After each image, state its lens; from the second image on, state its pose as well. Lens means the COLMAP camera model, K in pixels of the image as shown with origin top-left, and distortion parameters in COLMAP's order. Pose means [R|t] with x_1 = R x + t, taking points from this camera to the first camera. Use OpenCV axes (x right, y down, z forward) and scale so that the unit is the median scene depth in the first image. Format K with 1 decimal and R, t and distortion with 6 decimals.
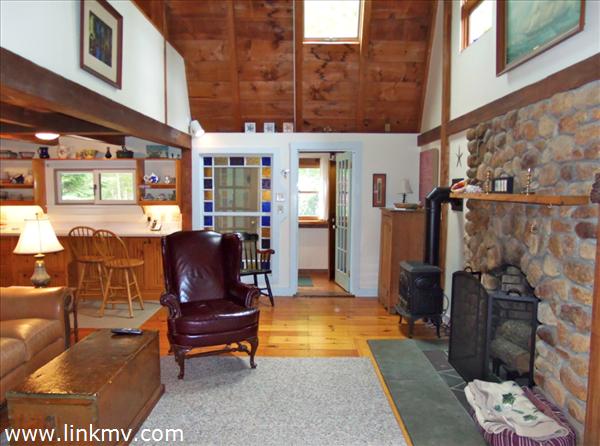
lens RADIAL K [[491.6, 0, 298.8], [0, 491.6, 222.6], [0, 0, 1]] dist [-0.012459, 0.001590]
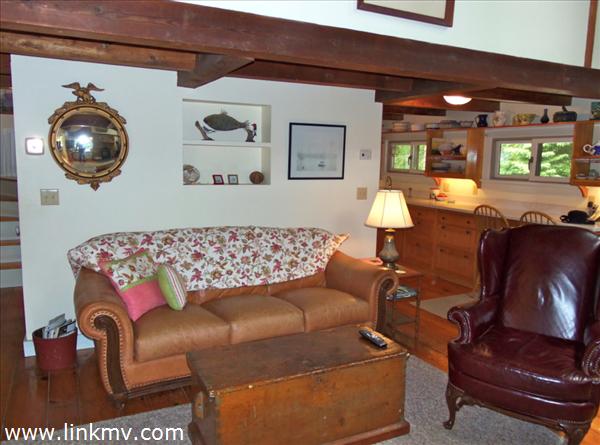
lens RADIAL K [[491.6, 0, 299.5], [0, 491.6, 225.7], [0, 0, 1]] dist [-0.012459, 0.001590]
pose [[0.454002, 0.130154, -0.881443, 0.150843], [-0.081606, 0.991189, 0.104327, -0.017873], [0.887256, 0.024567, 0.460623, 0.288696]]
